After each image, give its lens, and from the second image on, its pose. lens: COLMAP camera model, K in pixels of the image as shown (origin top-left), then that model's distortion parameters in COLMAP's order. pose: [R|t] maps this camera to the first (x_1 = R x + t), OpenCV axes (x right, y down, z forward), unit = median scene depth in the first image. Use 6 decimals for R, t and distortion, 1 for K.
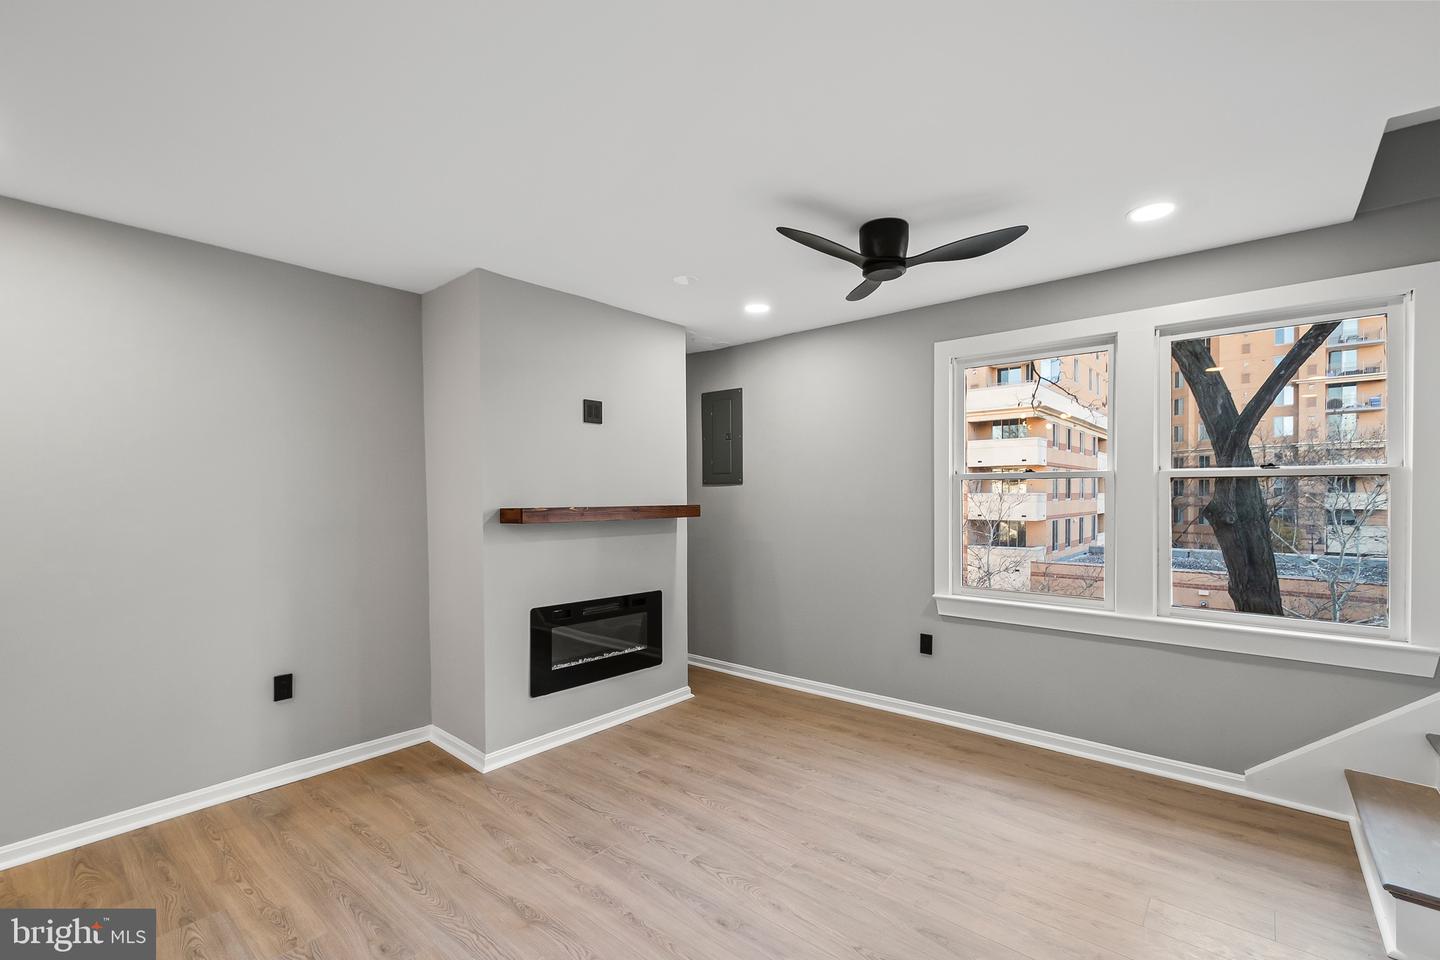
lens RADIAL K [[624.0, 0, 726.6], [0, 624.0, 498.0], [0, 0, 1]] dist [0.001270, -0.000140]
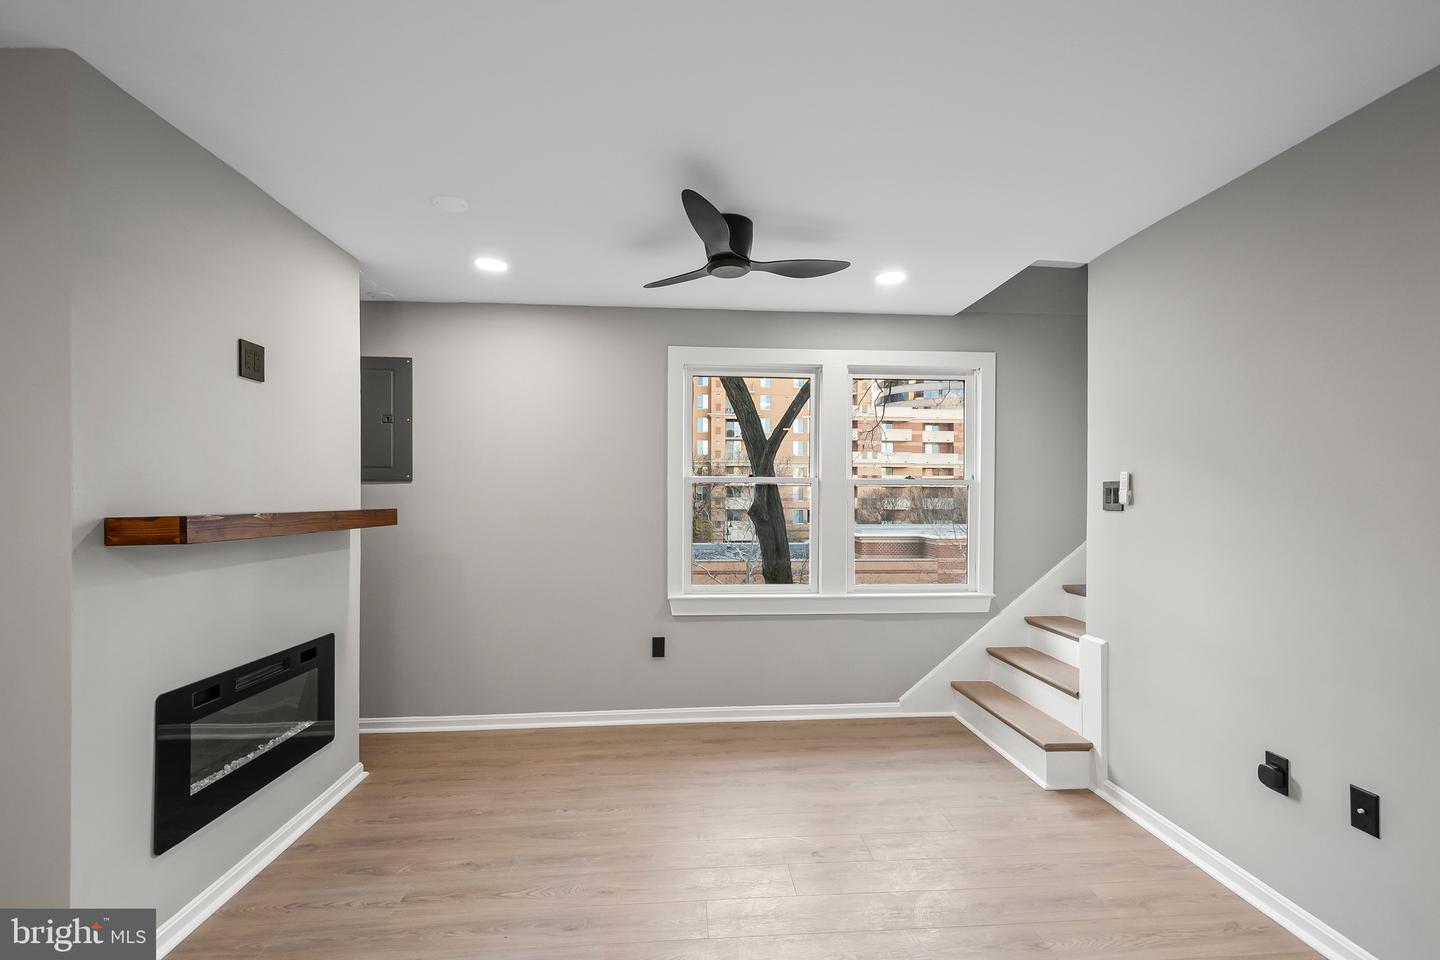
lens RADIAL K [[630.6, 0, 728.1], [0, 630.6, 493.3], [0, 0, 1]] dist [0.002692, -0.000016]
pose [[0.708697, 0.008709, 0.705459, -0.339242], [0.000637, 0.999916, -0.012983, 0.003002], [-0.705513, 0.009650, 0.708632, 0.227714]]
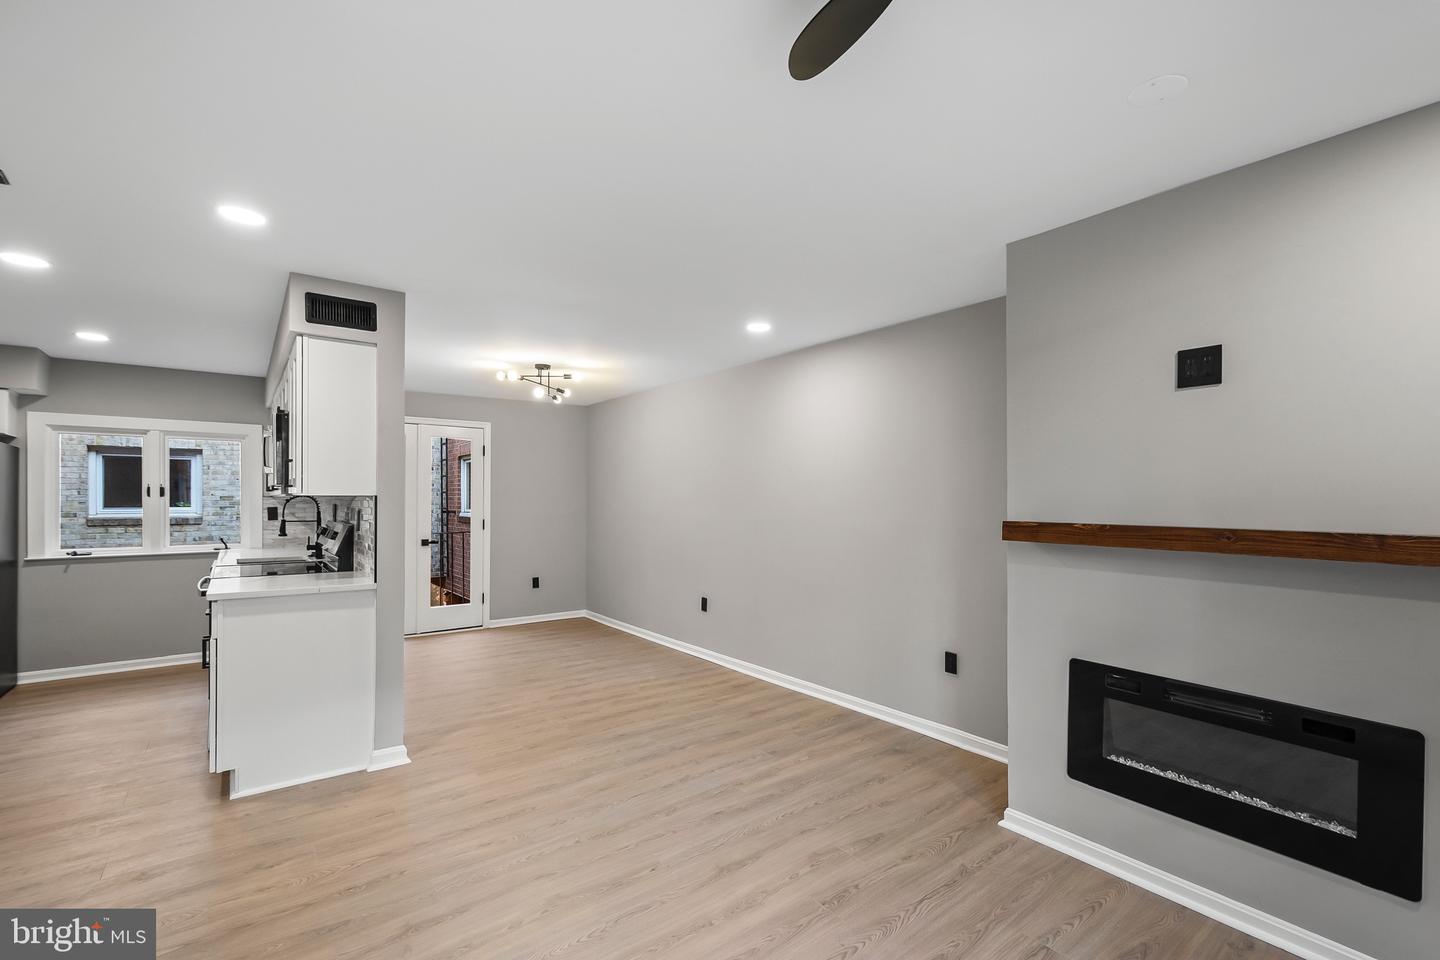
lens RADIAL K [[624.0, 0, 726.6], [0, 624.0, 498.0], [0, 0, 1]] dist [0.001270, -0.000140]
pose [[-0.198233, 0.005540, -0.980139, 0.481858], [-0.011631, 0.999900, 0.008004, -0.014086], [0.980086, 0.012987, -0.198149, 0.717322]]
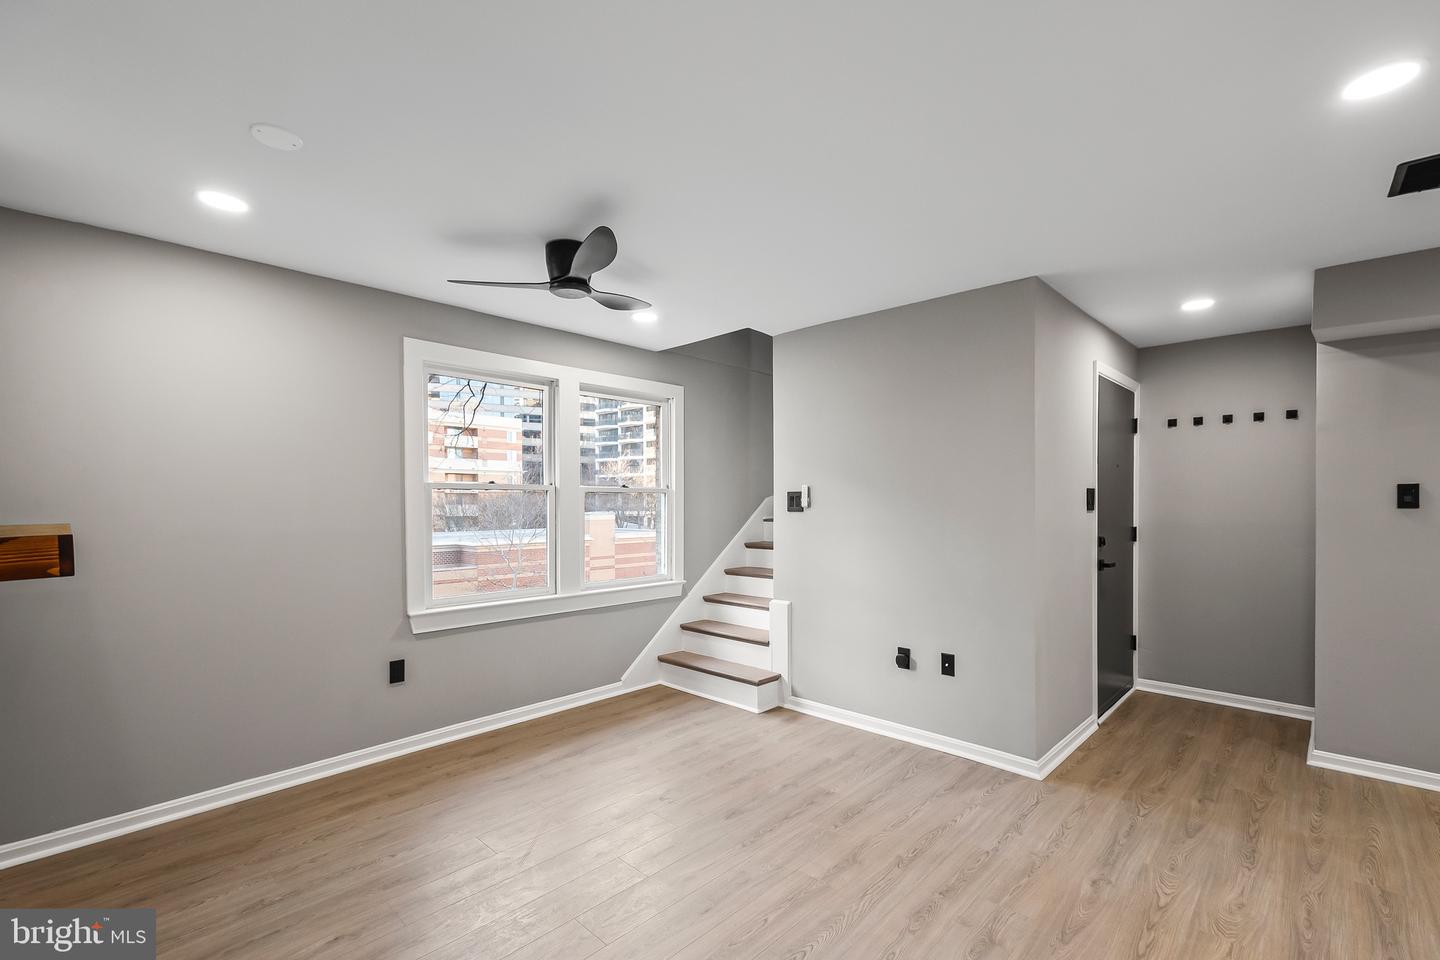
lens RADIAL K [[632.3, 0, 738.5], [0, 632.3, 506.3], [0, 0, 1]] dist [-0.000197, -0.000083]
pose [[0.041840, -0.002462, 0.999121, -0.612250], [0.010621, 0.999942, 0.002019, 0.001559], [-0.999068, 0.010527, 0.041864, 0.515422]]
